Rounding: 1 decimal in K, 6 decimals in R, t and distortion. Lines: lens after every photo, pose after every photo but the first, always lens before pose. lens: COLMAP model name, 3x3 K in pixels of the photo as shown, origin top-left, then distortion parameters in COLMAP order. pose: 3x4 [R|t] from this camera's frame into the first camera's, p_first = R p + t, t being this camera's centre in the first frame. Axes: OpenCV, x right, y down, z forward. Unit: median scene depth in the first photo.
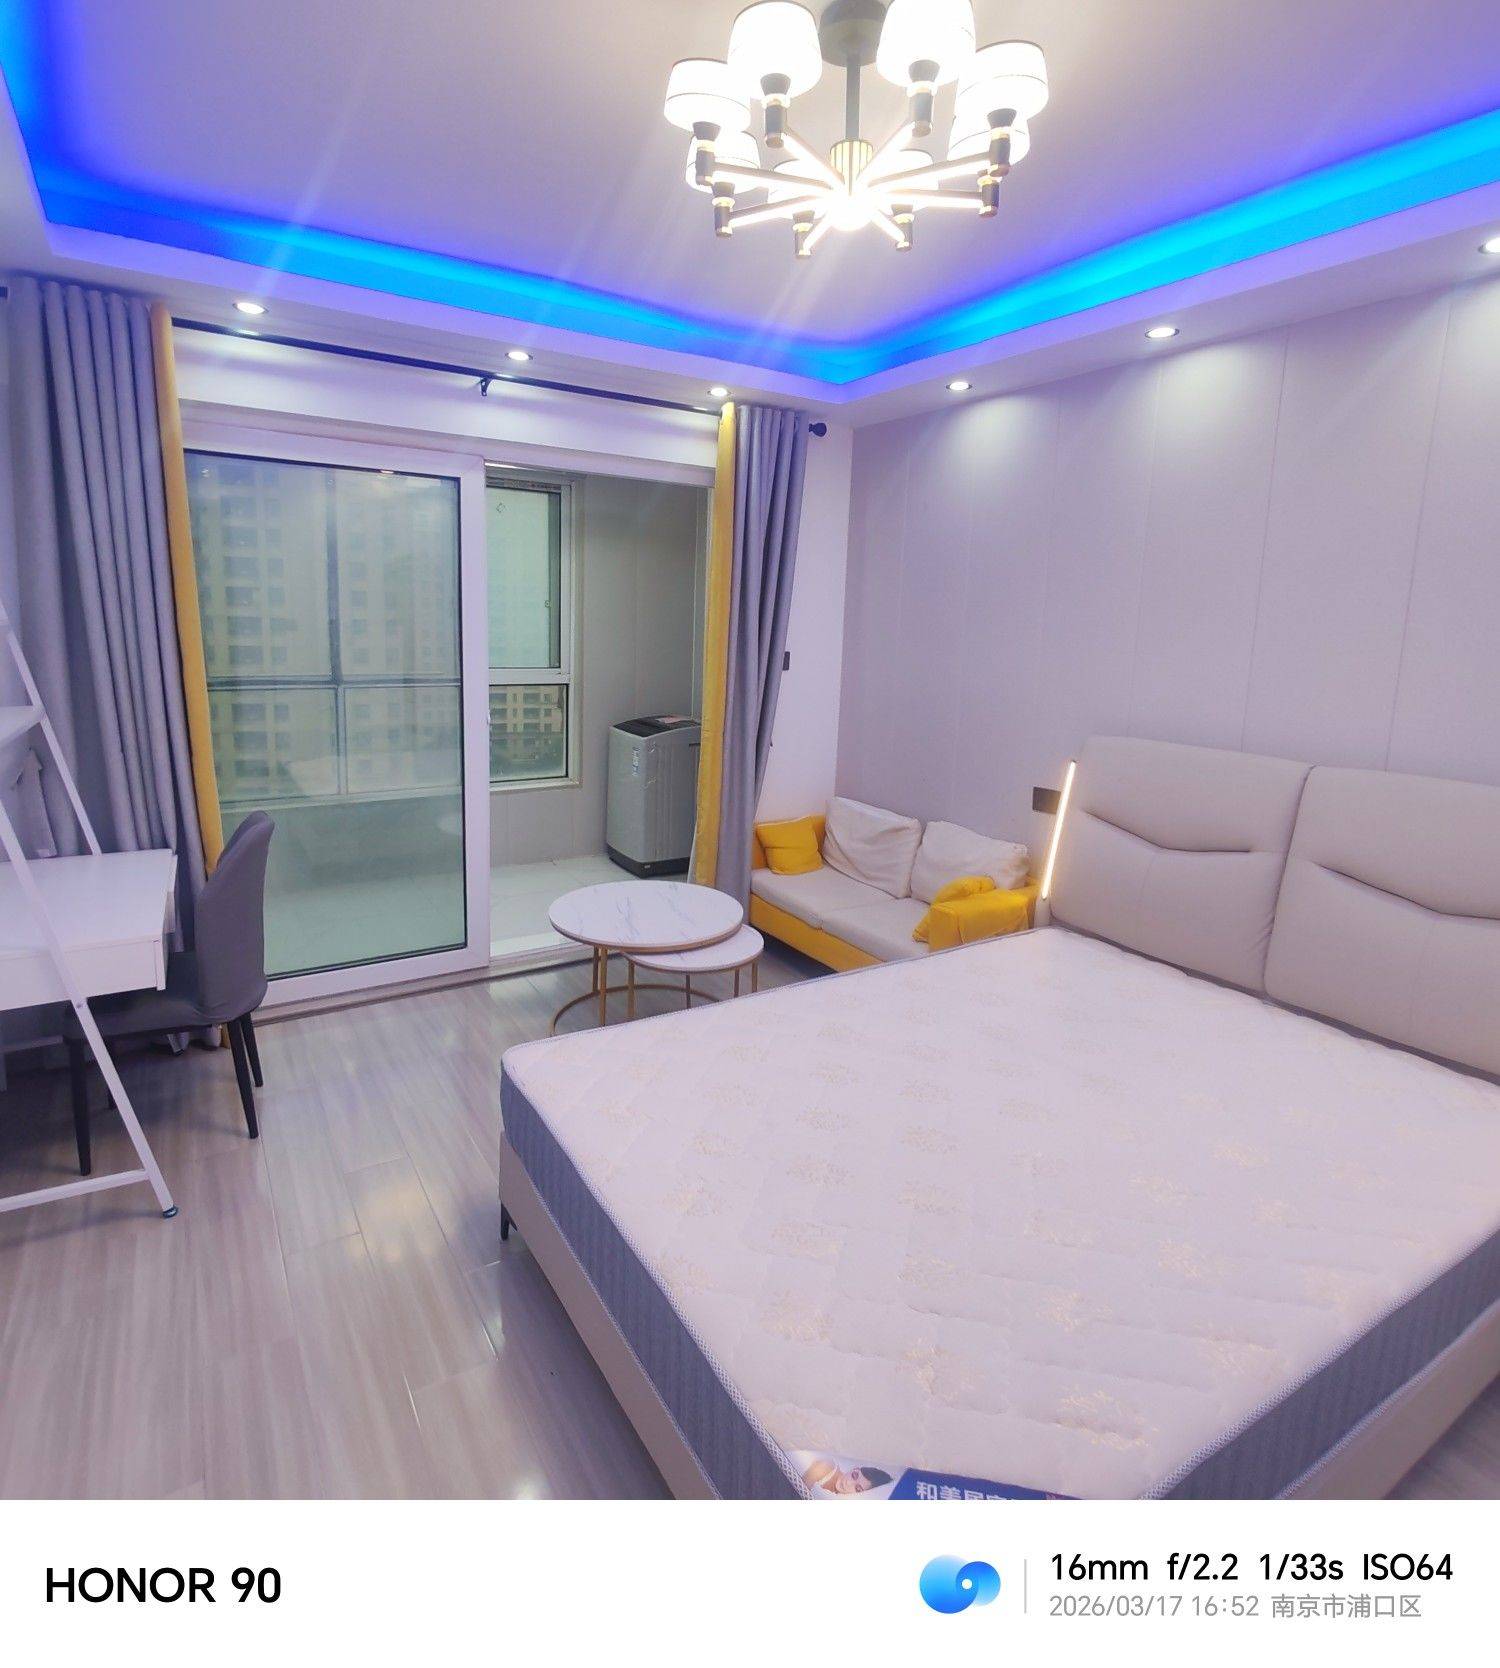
lens RADIAL K [[912.5, 0, 751.0], [0, 912.5, 743.8], [0, 0, 1]] dist [-0.001027, 0.001412]
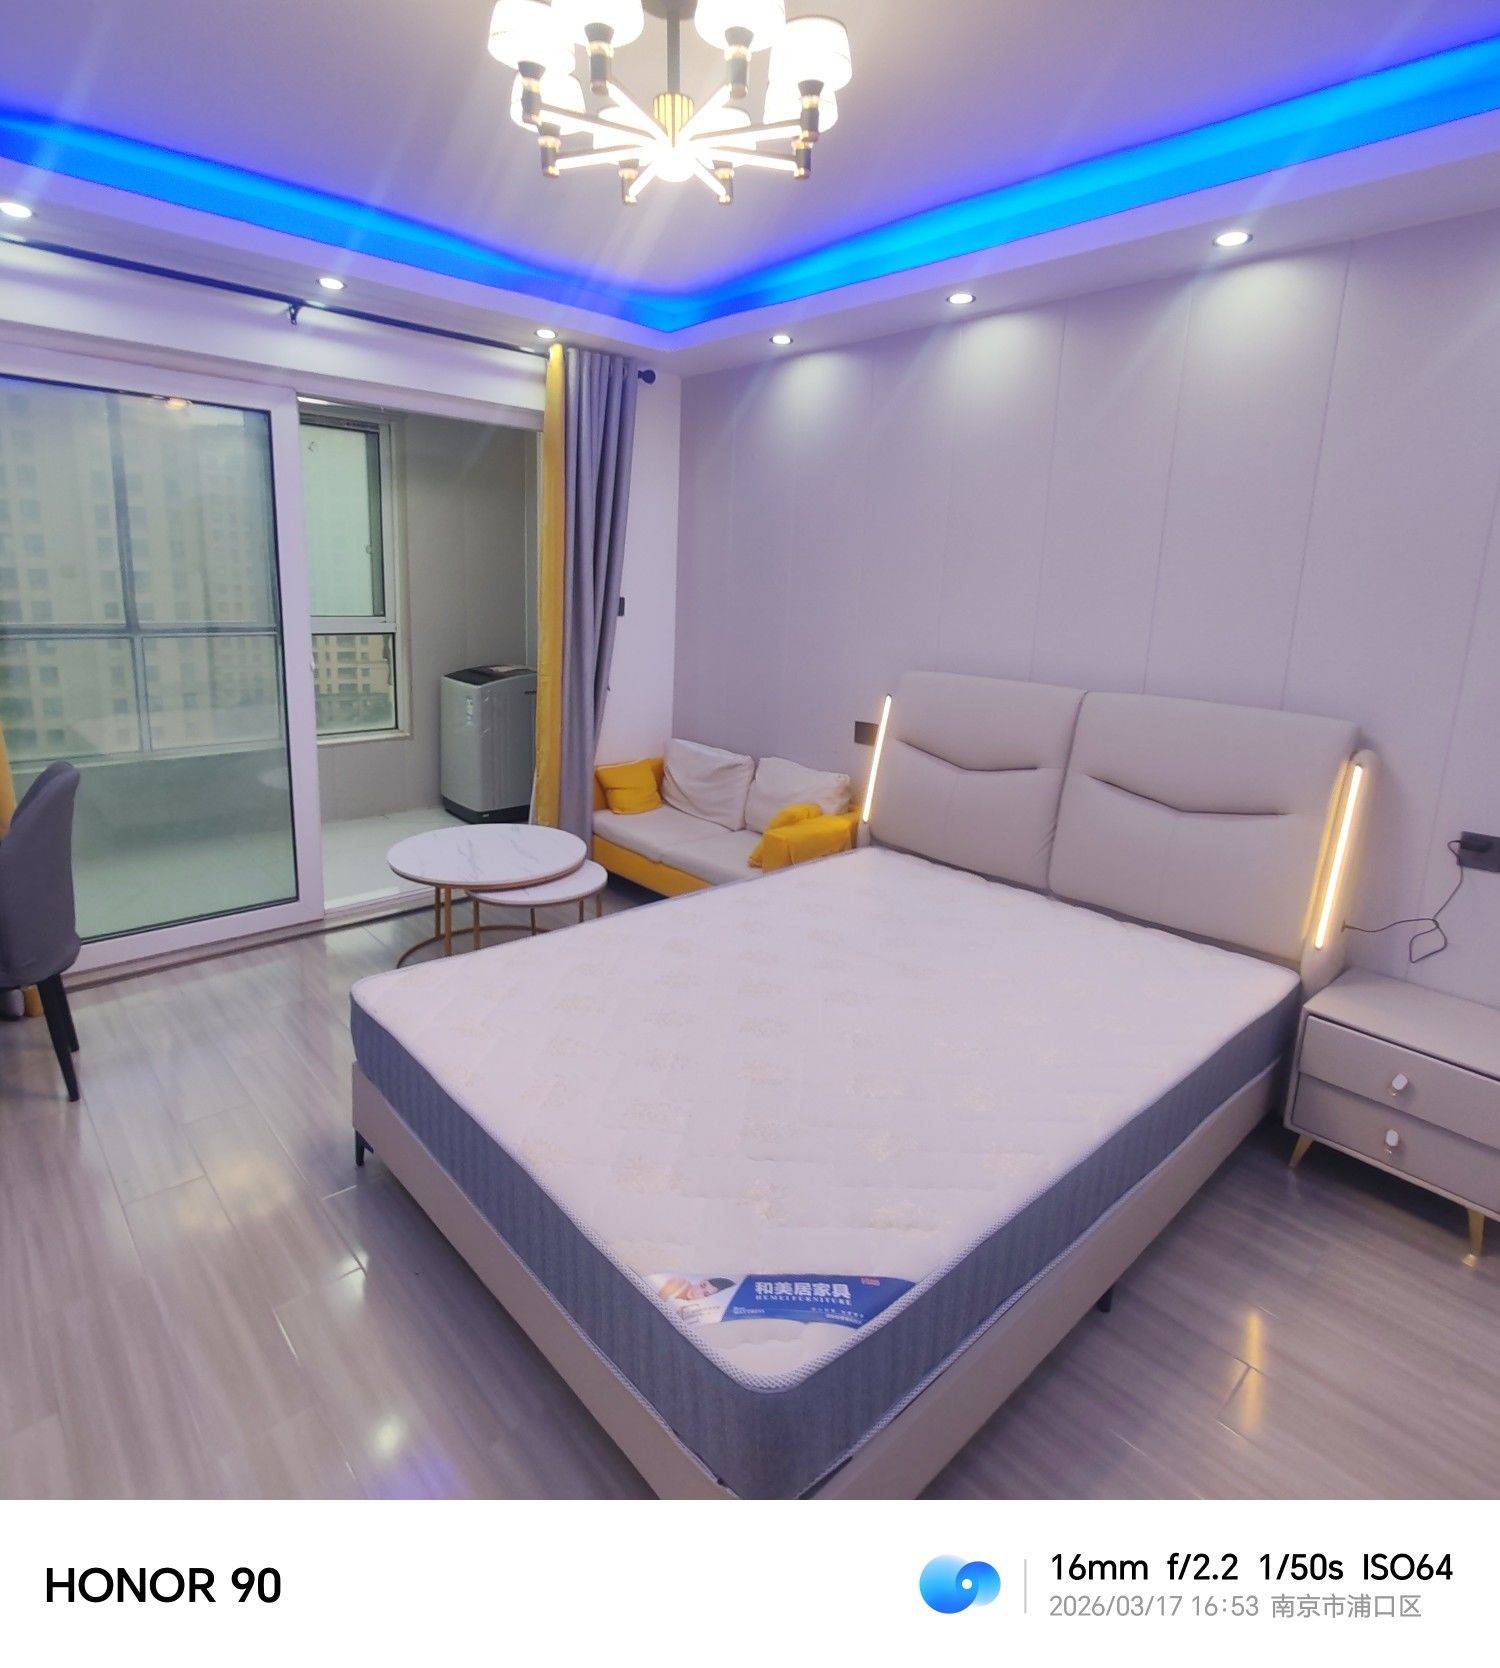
lens RADIAL K [[908.9, 0, 752.9], [0, 908.9, 743.6], [0, 0, 1]] dist [0.002237, 0.001175]
pose [[0.983295, -0.027846, 0.179877, -0.004697], [0.019095, 0.998557, 0.050200, 0.018256], [-0.181015, -0.045927, 0.982407, -0.041961]]
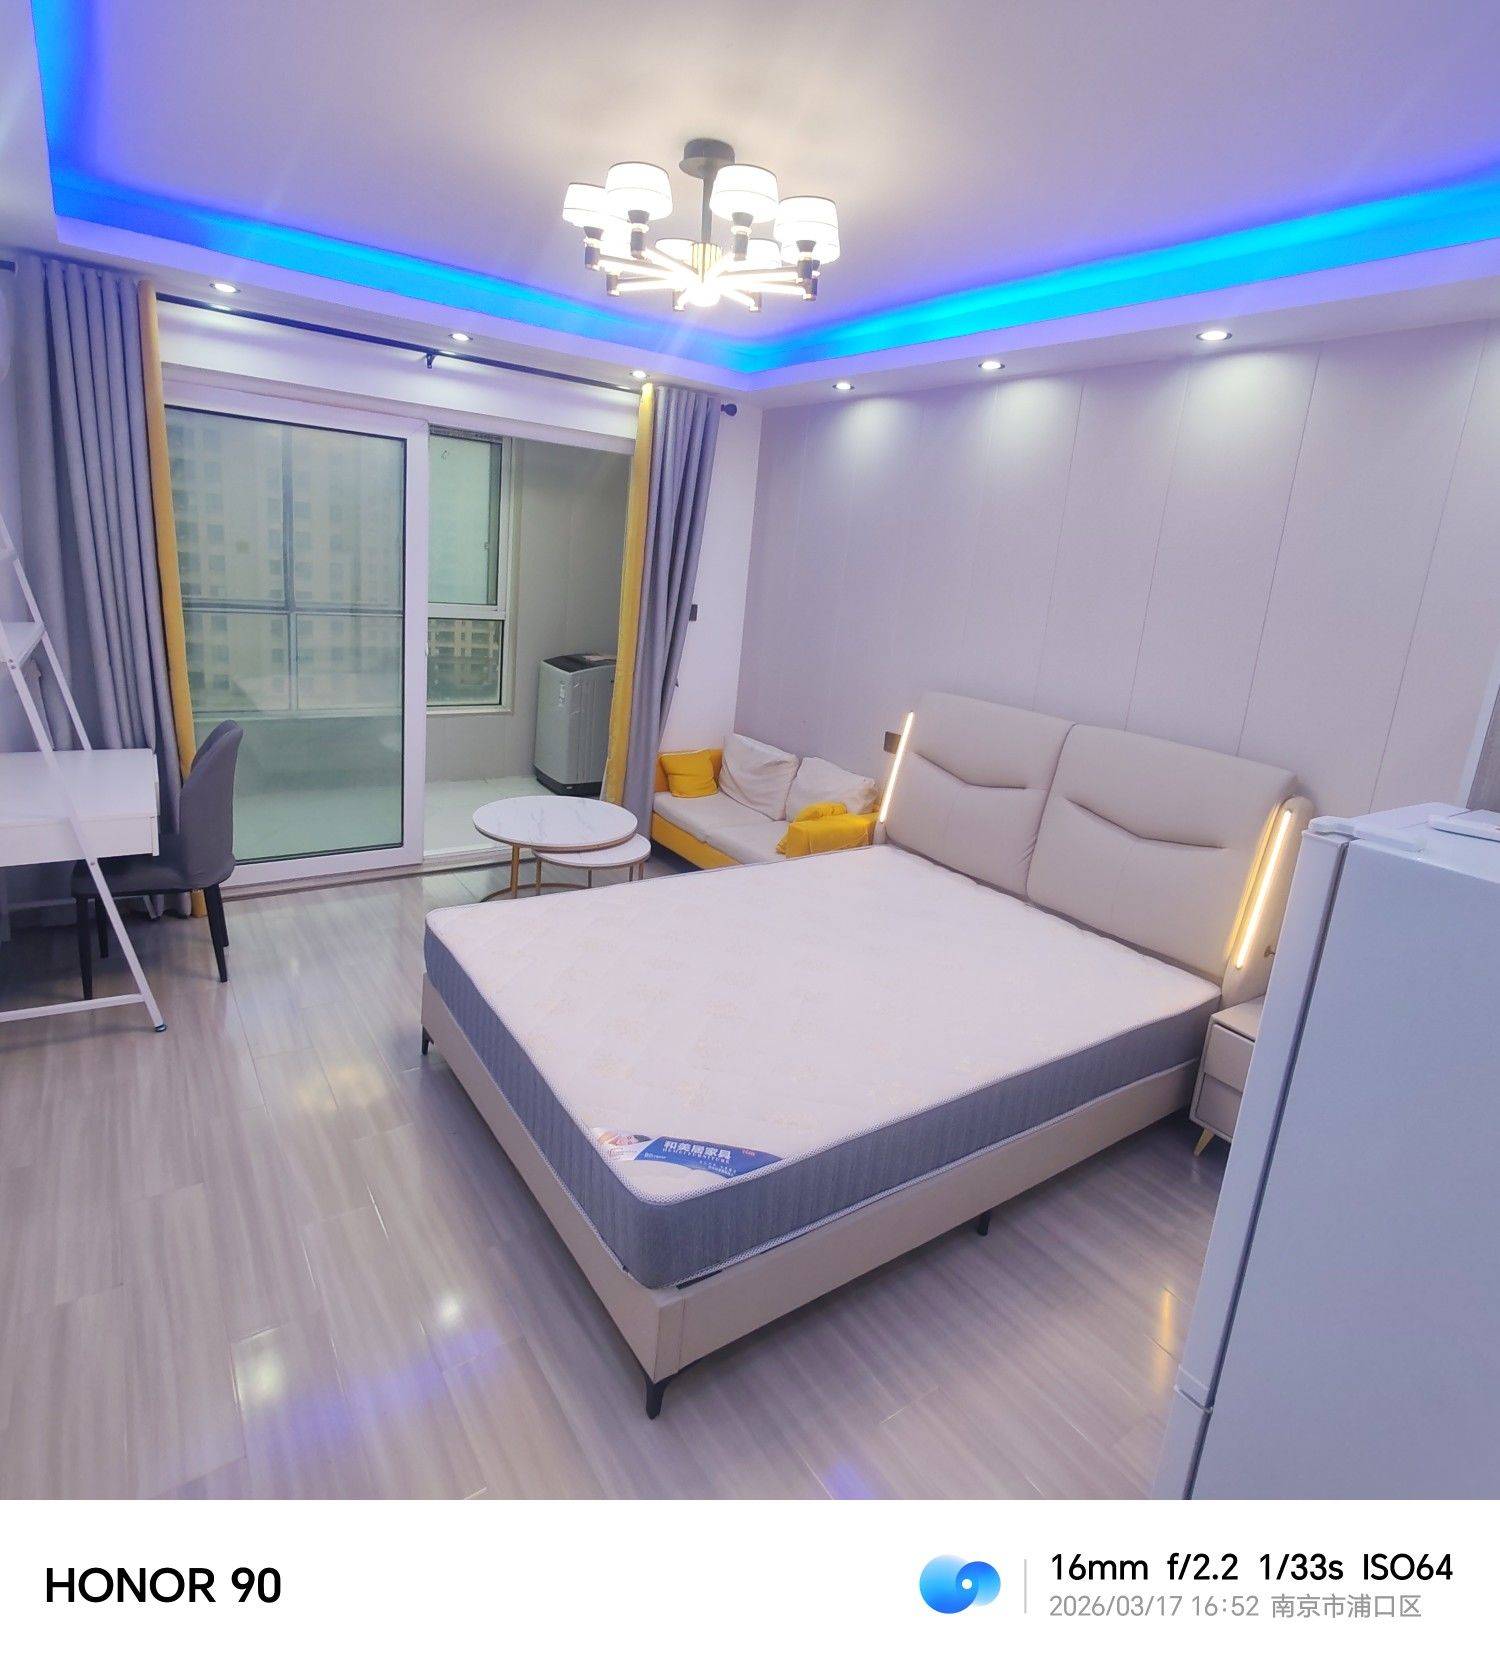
lens RADIAL K [[912.5, 0, 751.0], [0, 912.5, 743.8], [0, 0, 1]] dist [-0.001027, 0.001412]
pose [[0.997366, 0.046021, 0.056057, 0.070186], [-0.049734, 0.996529, 0.066752, -0.008754], [-0.052791, -0.069364, 0.996194, -0.203668]]
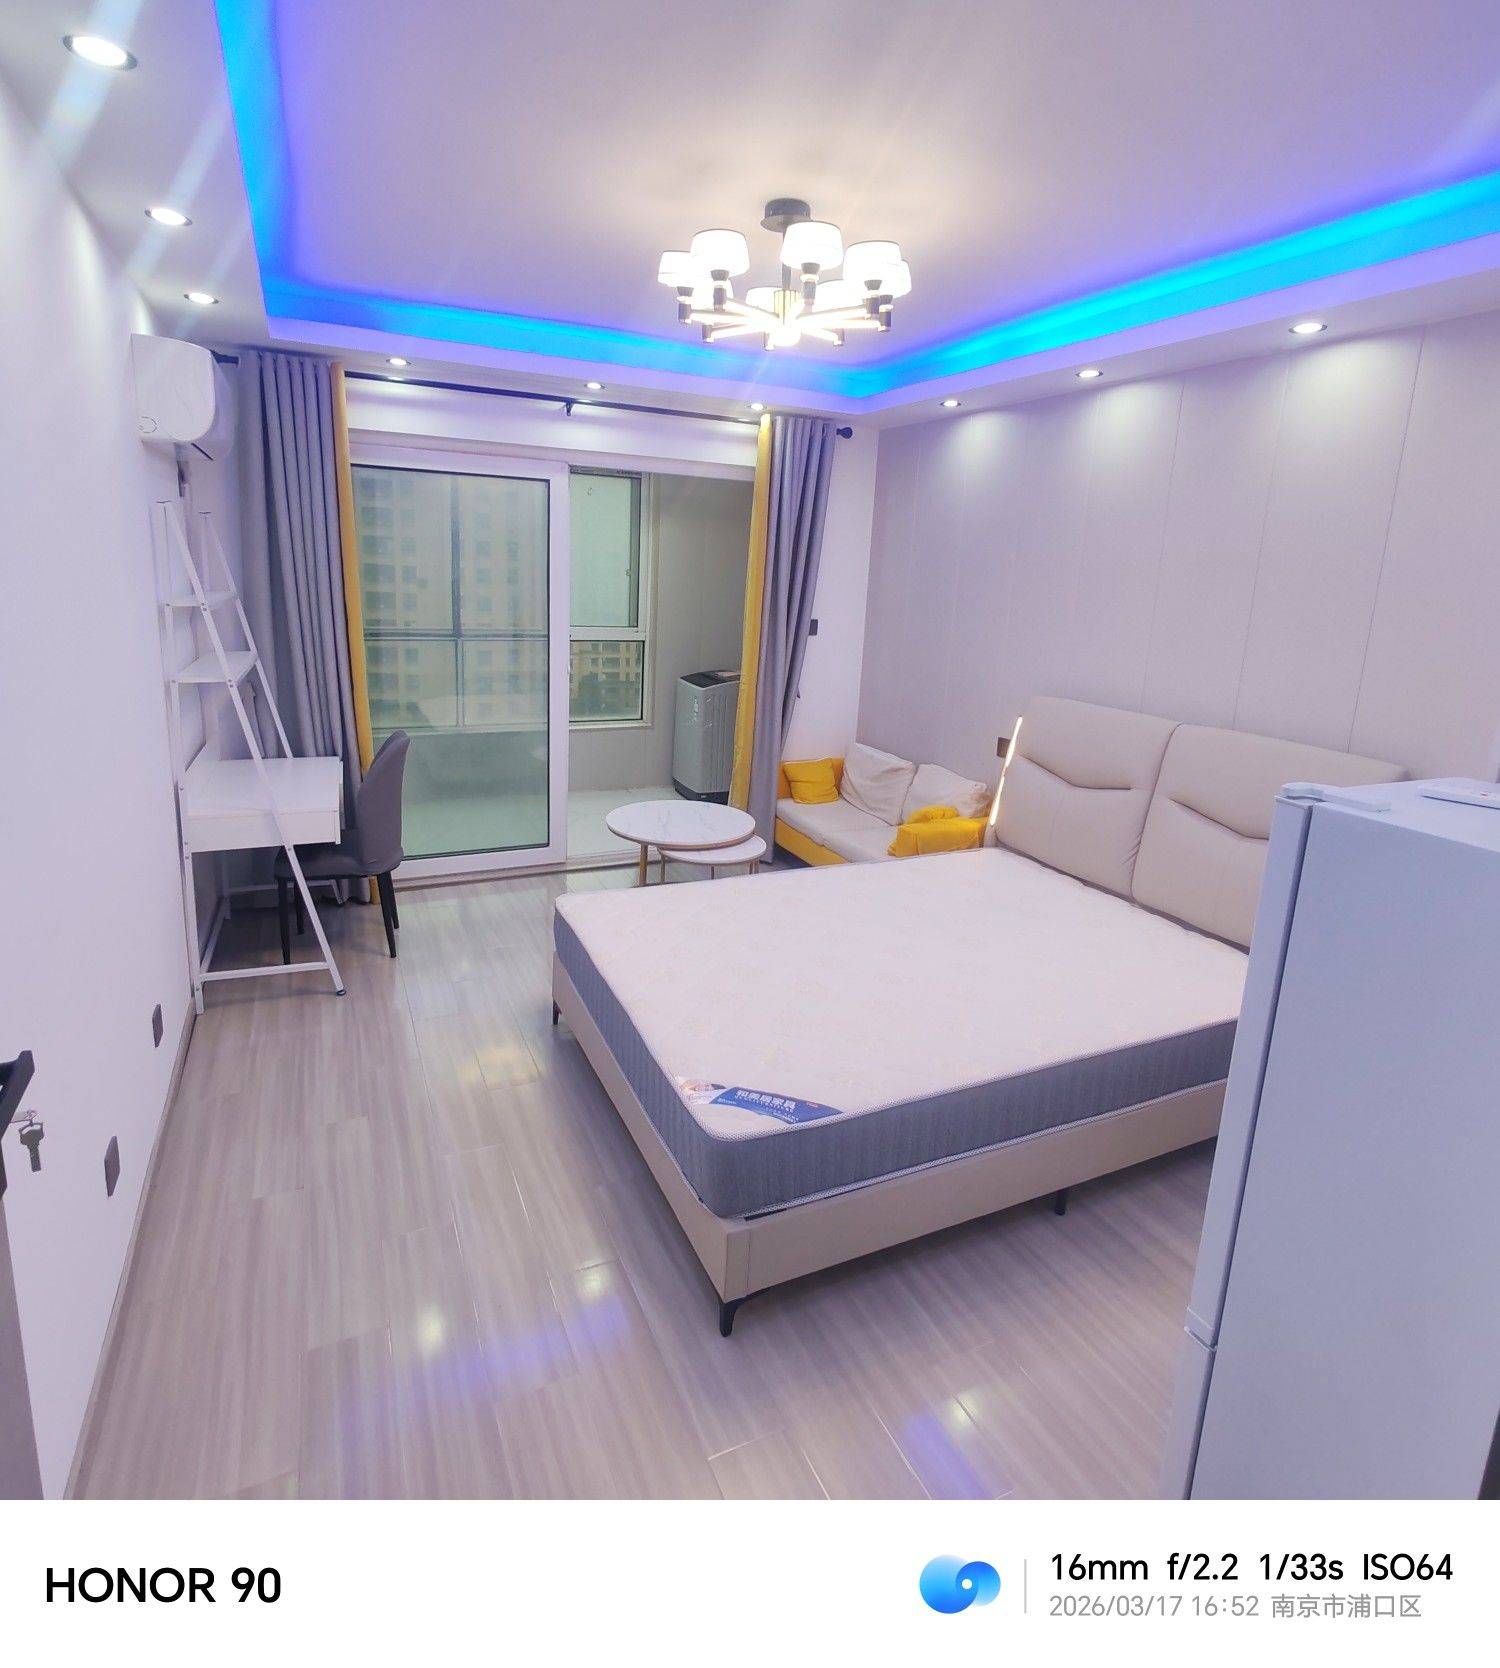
lens RADIAL K [[914.2, 0, 747.6], [0, 914.2, 738.4], [0, 0, 1]] dist [-0.003872, -0.000302]
pose [[0.992048, 0.036475, -0.120455, 0.132860], [-0.031171, 0.998472, 0.045628, 0.004029], [0.121935, -0.041511, 0.991670, -0.270389]]
